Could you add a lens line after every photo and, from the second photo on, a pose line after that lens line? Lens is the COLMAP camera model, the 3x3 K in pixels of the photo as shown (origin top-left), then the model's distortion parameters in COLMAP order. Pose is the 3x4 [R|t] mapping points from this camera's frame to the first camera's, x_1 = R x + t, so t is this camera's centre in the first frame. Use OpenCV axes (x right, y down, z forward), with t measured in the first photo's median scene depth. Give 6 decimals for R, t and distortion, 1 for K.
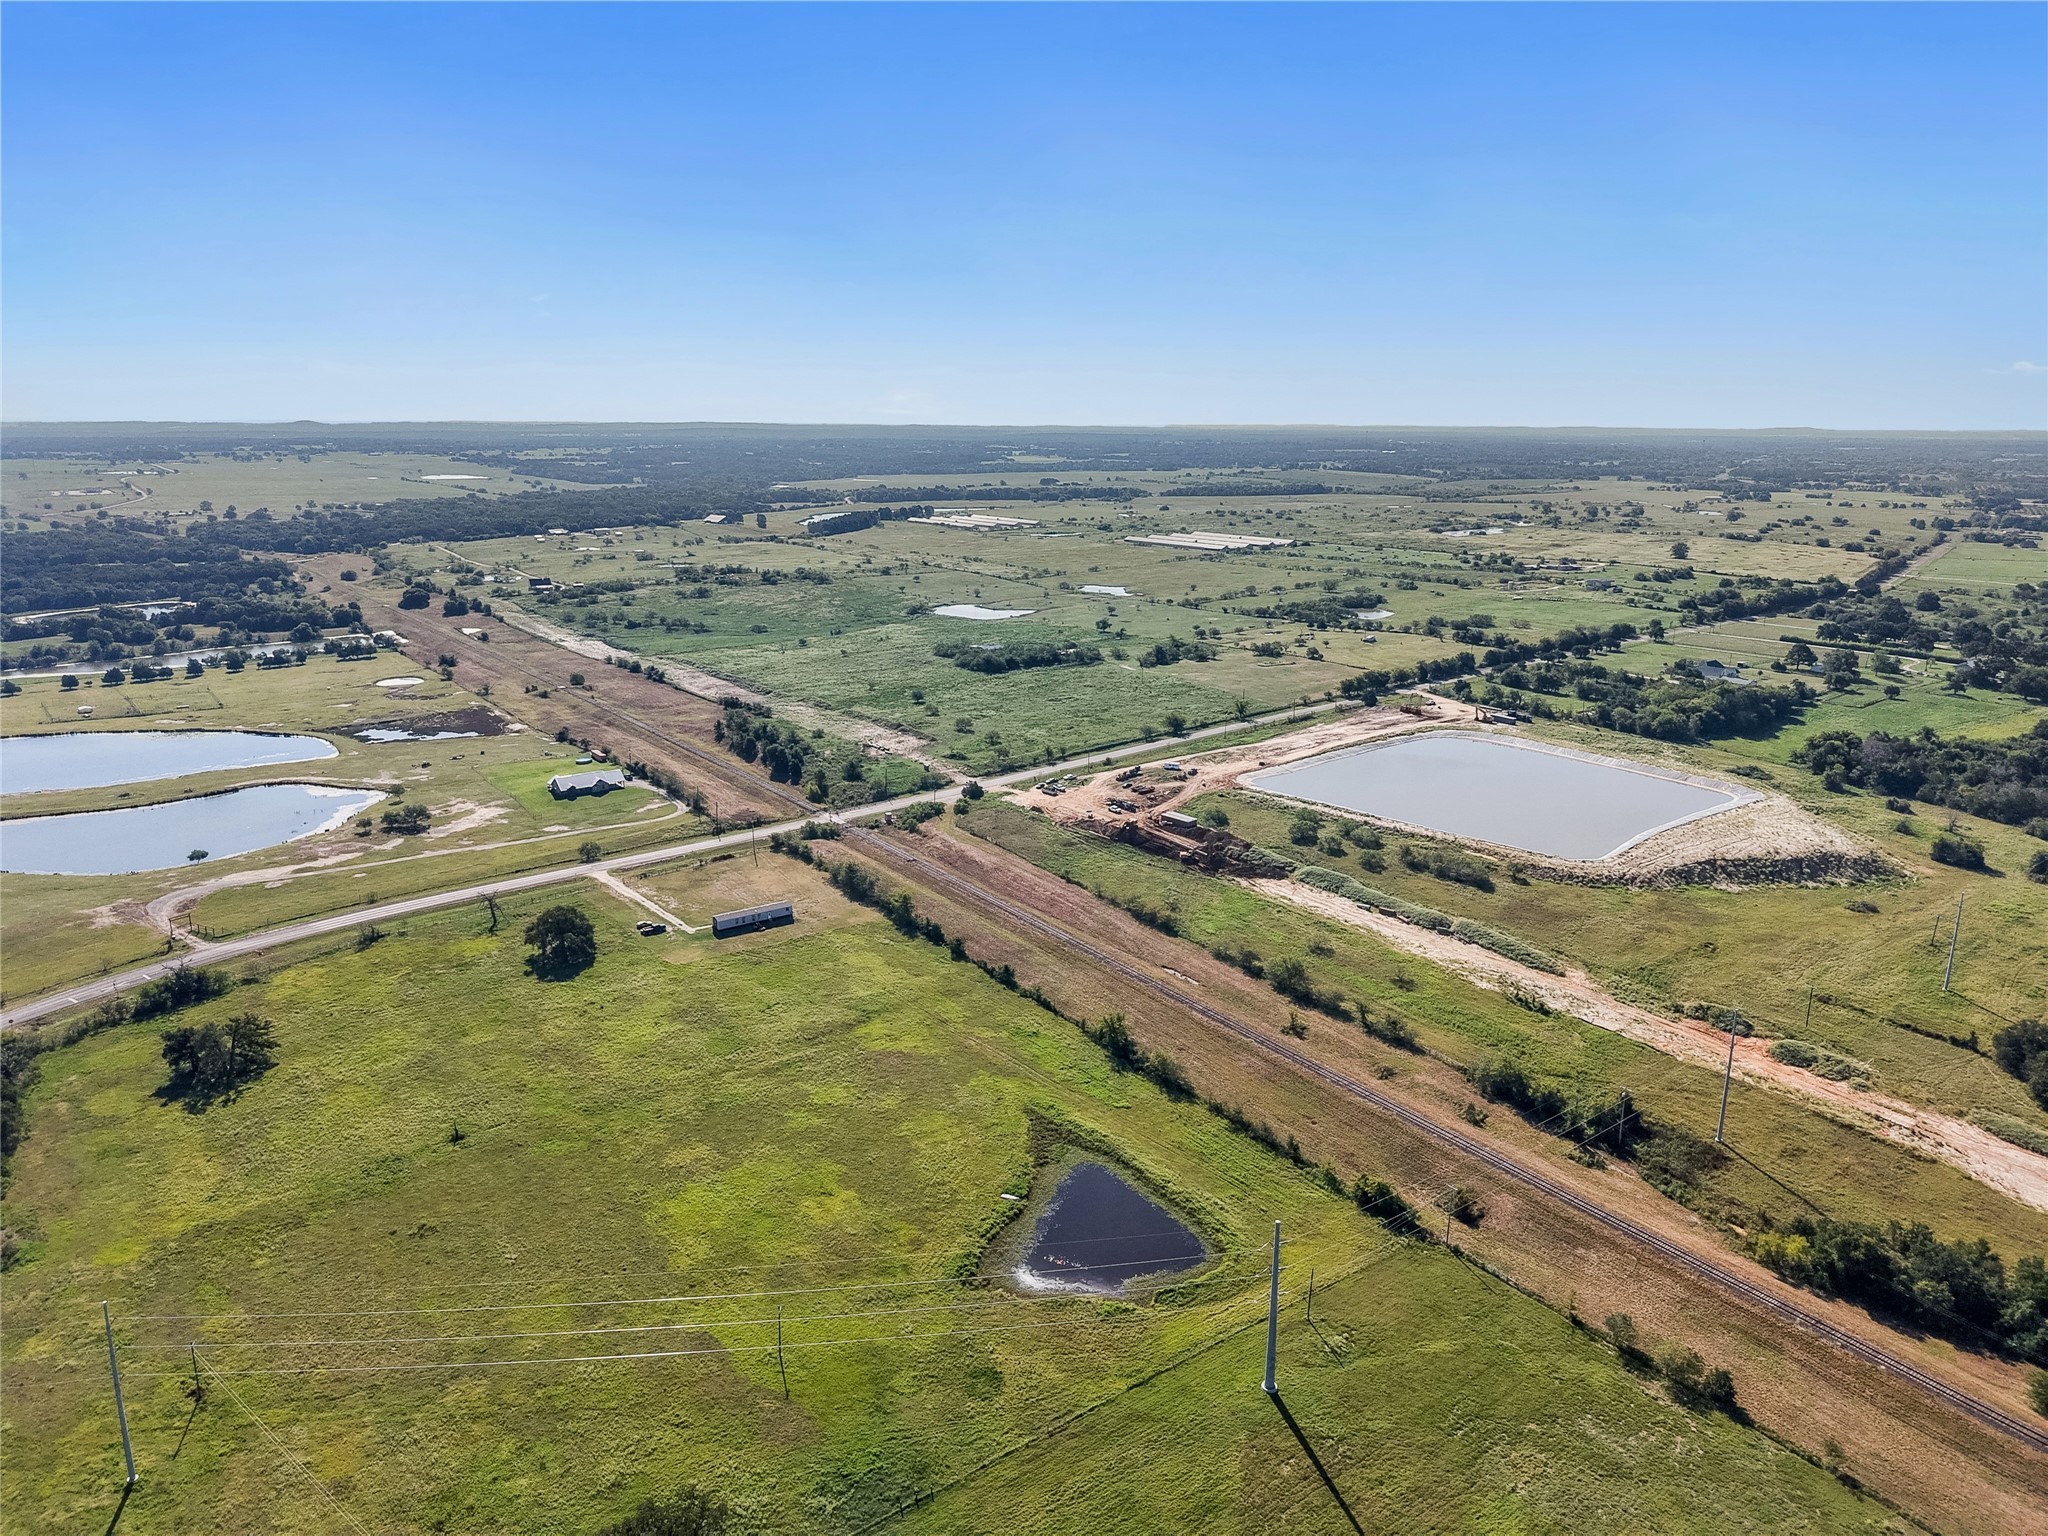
lens RADIAL K [[1389.4, 0, 1022.4], [0, 1389.4, 763.8], [0, 0, 1]] dist [-0.005567, -0.009904]
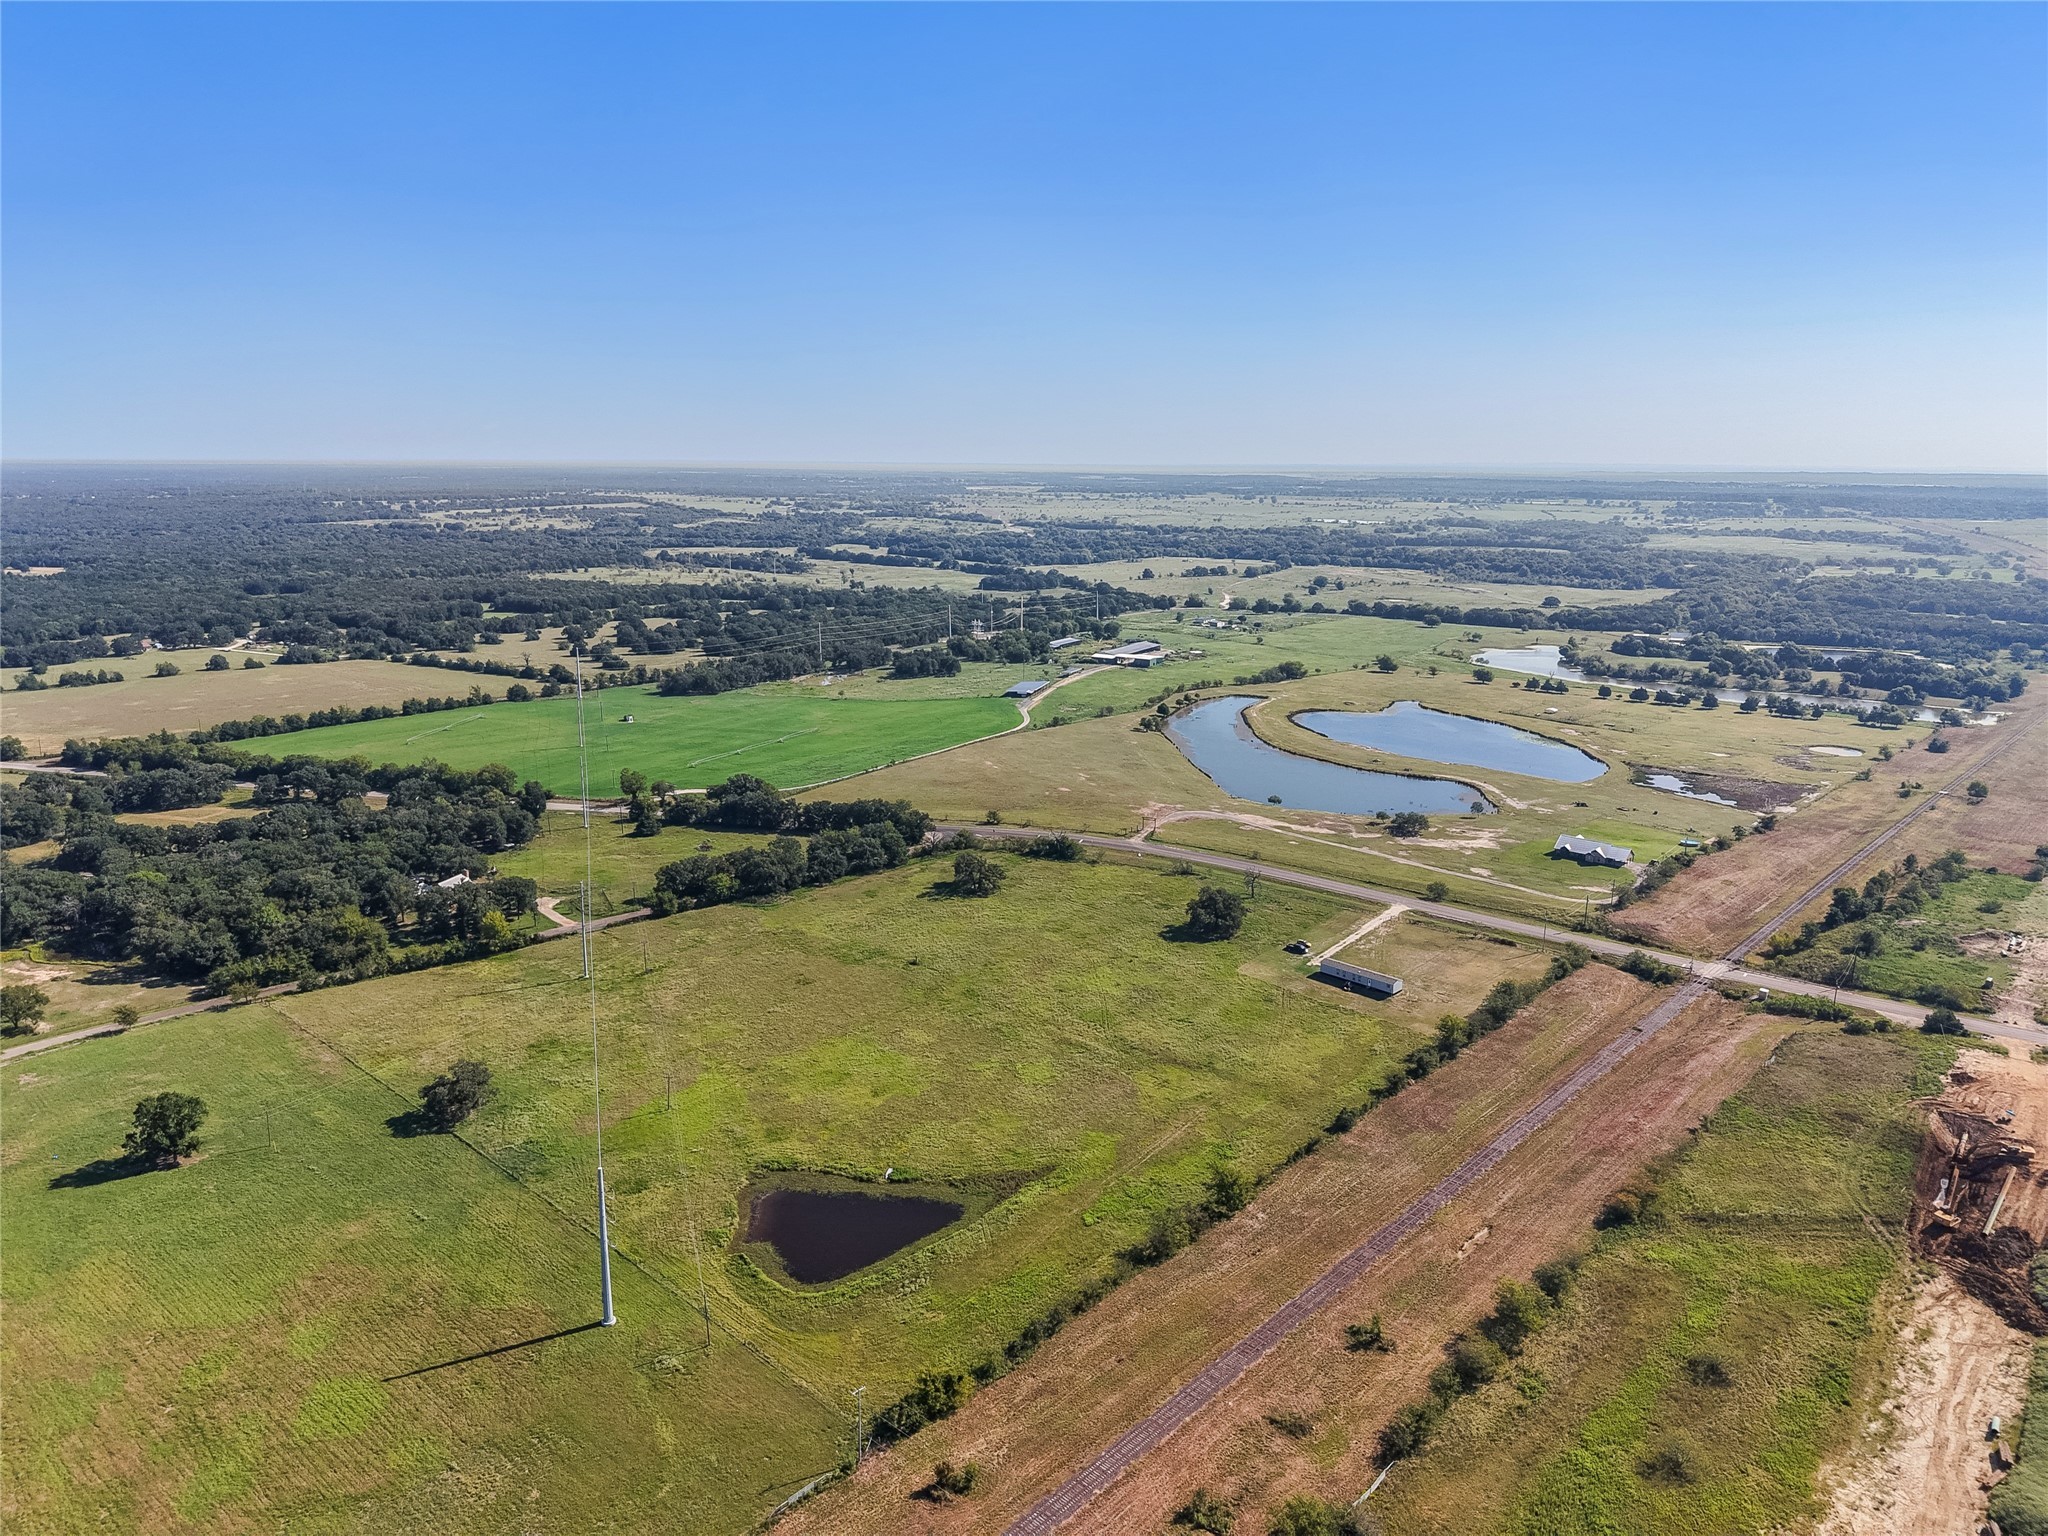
lens RADIAL K [[1389.4, 0, 1019.0], [0, 1389.4, 770.0], [0, 0, 1]] dist [-0.005567, -0.009904]
pose [[0.155717, 0.210089, -0.965202, 0.598719], [-0.243714, 0.955085, 0.168568, -0.117851], [0.957265, 0.208984, 0.199925, 0.495507]]
